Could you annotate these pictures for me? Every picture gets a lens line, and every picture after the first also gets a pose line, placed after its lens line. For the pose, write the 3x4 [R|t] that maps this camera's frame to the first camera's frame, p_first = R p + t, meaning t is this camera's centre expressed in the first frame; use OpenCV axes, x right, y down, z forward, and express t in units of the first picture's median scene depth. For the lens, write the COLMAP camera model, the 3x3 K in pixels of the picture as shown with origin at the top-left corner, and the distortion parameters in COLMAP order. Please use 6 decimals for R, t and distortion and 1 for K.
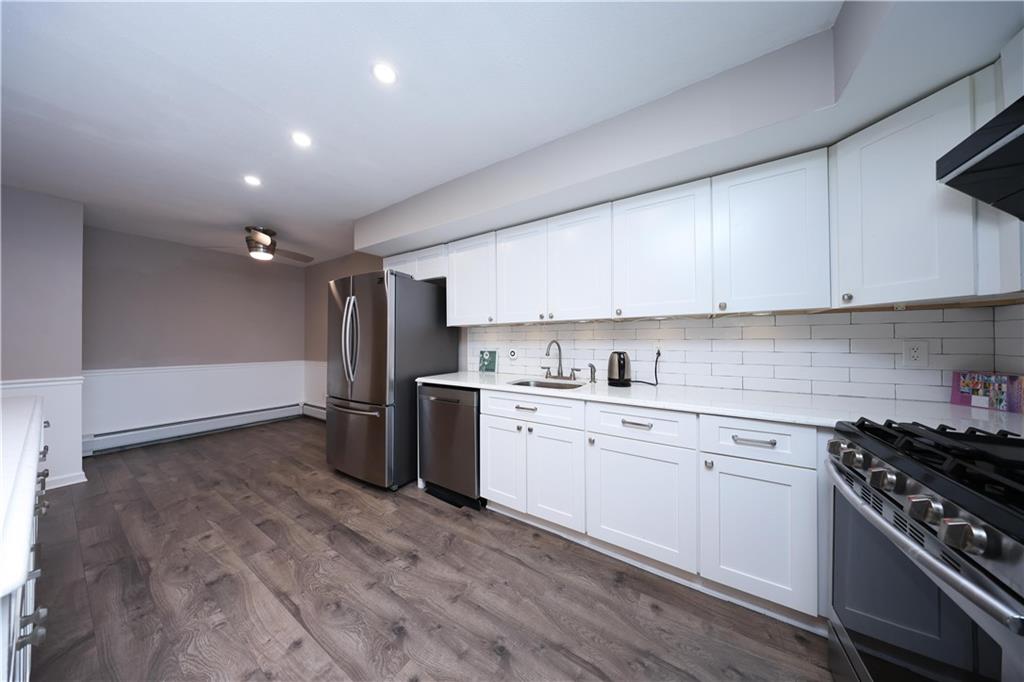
lens RADIAL K [[293.9, 0, 509.8], [0, 293.9, 340.0], [0, 0, 1]] dist [0.001072, -0.000044]
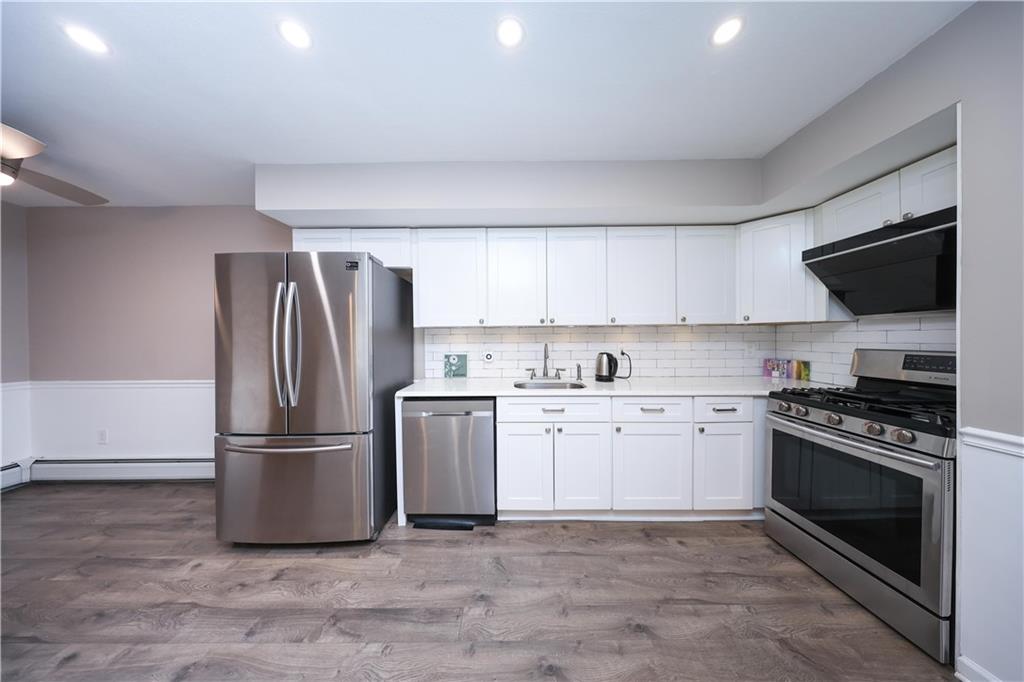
lens RADIAL K [[293.9, 0, 510.9], [0, 293.9, 340.0], [0, 0, 1]] dist [0.001072, -0.000044]
pose [[0.846277, -0.007818, 0.532685, -0.616172], [0.001623, 0.999926, 0.012098, -0.028390], [-0.532740, -0.009373, 0.846227, 0.197433]]
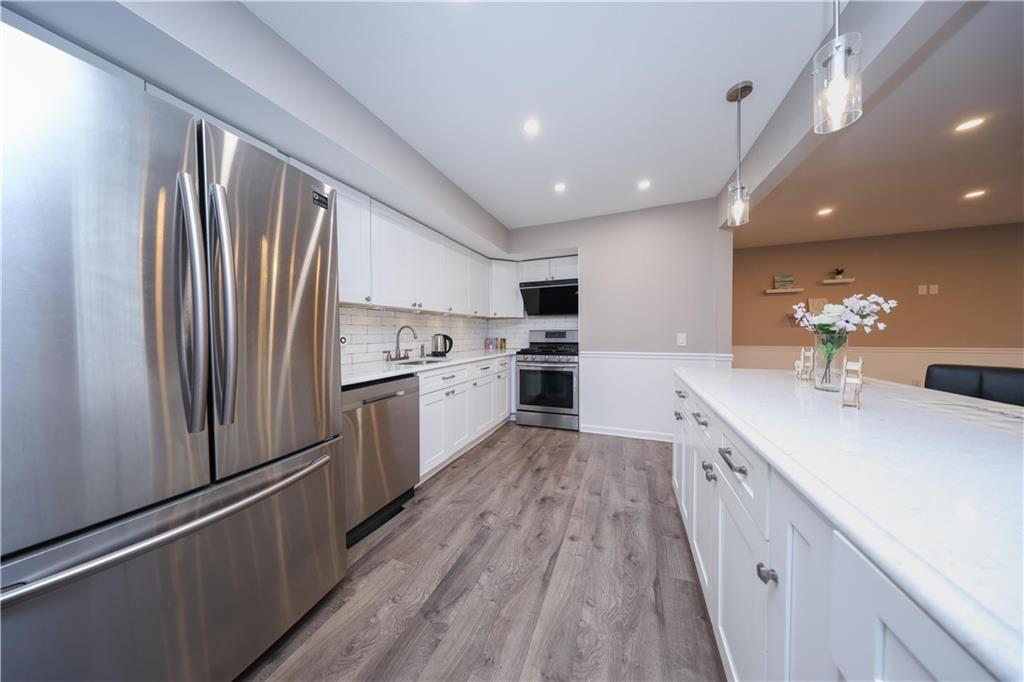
lens RADIAL K [[293.9, 0, 510.0], [0, 293.9, 340.9], [0, 0, 1]] dist [0.001072, -0.000044]
pose [[-0.179193, -0.025012, 0.983496, -1.246434], [-0.000732, 0.999680, 0.025291, 0.036926], [-0.983814, 0.003812, -0.179153, 0.949086]]
